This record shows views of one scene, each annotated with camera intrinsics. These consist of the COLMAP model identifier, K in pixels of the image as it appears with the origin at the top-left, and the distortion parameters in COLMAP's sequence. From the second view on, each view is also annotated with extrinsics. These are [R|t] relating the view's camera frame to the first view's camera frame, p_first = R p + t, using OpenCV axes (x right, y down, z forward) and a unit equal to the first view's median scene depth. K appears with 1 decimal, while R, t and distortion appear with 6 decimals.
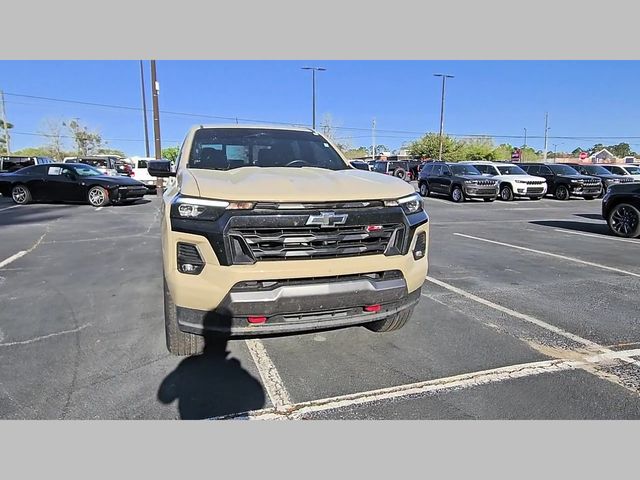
lens RADIAL K [[436.0, 0, 311.2], [0, 436.0, 244.6], [0, 0, 1]] dist [0.015000, -0.012503]
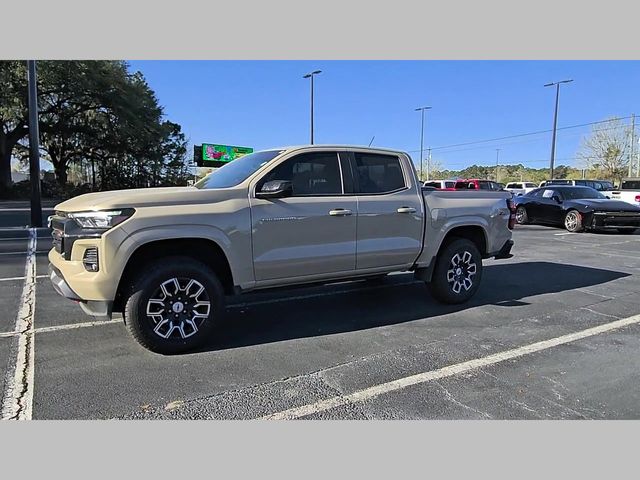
lens RADIAL K [[436.0, 0, 310.1], [0, 436.0, 236.9], [0, 0, 1]] dist [0.015000, -0.012503]
pose [[0.229780, 0.100291, -0.968062, 1.319800], [-0.168404, 0.983770, 0.061946, -0.194791], [0.958562, 0.148792, 0.242939, 1.175768]]
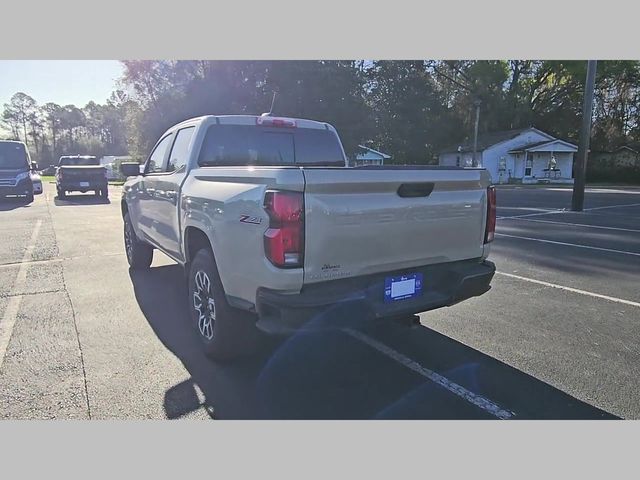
lens RADIAL K [[436.0, 0, 310.8], [0, 436.0, 238.7], [0, 0, 1]] dist [0.015000, -0.012503]
pose [[-0.975131, 0.031946, -0.219316, -0.121215], [-0.038677, 0.949845, 0.310321, -0.510393], [0.218229, 0.311086, -0.924987, 3.026632]]
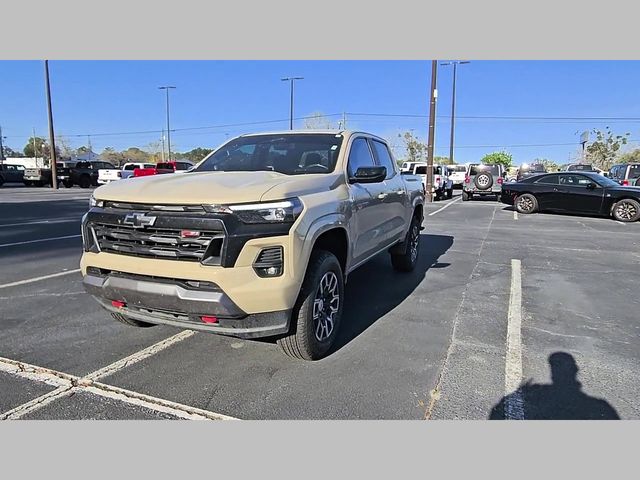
lens RADIAL K [[436.0, 0, 309.1], [0, 436.0, 239.4], [0, 0, 1]] dist [0.015000, -0.012503]
pose [[0.743744, 0.099997, -0.660943, 0.823105], [-0.116777, 0.992980, 0.018825, -0.062588], [0.658186, 0.063182, 0.750200, 0.382448]]
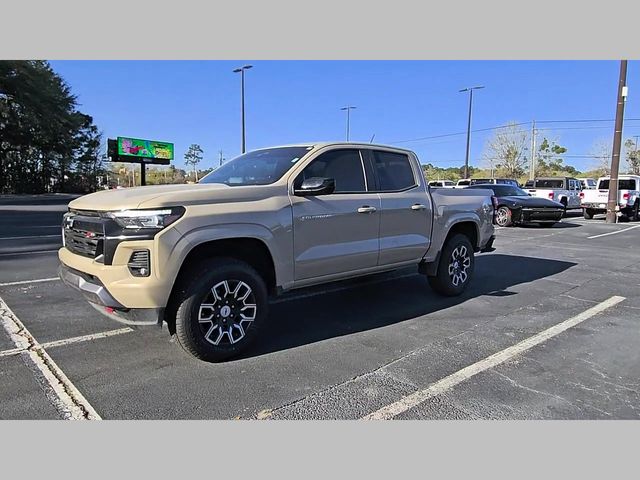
lens RADIAL K [[436.0, 0, 310.7], [0, 436.0, 240.3], [0, 0, 1]] dist [0.015000, -0.012503]
pose [[0.403050, 0.107735, -0.908814, 1.203285], [-0.160737, 0.985944, 0.045593, -0.143095], [0.900952, 0.127703, 0.414702, 0.883322]]
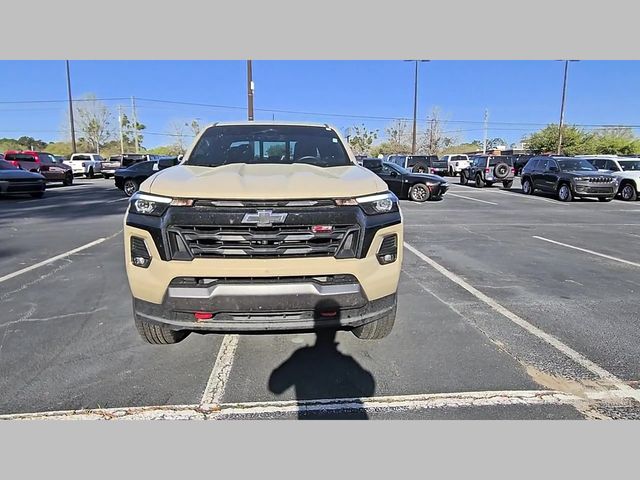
lens RADIAL K [[436.0, 0, 311.8], [0, 436.0, 243.9], [0, 0, 1]] dist [0.015000, -0.012503]
pose [[0.971287, 0.040215, -0.234486, 0.291037], [-0.038248, 0.999185, 0.012935, -0.013697], [0.234815, -0.003595, 0.972033, 0.066388]]
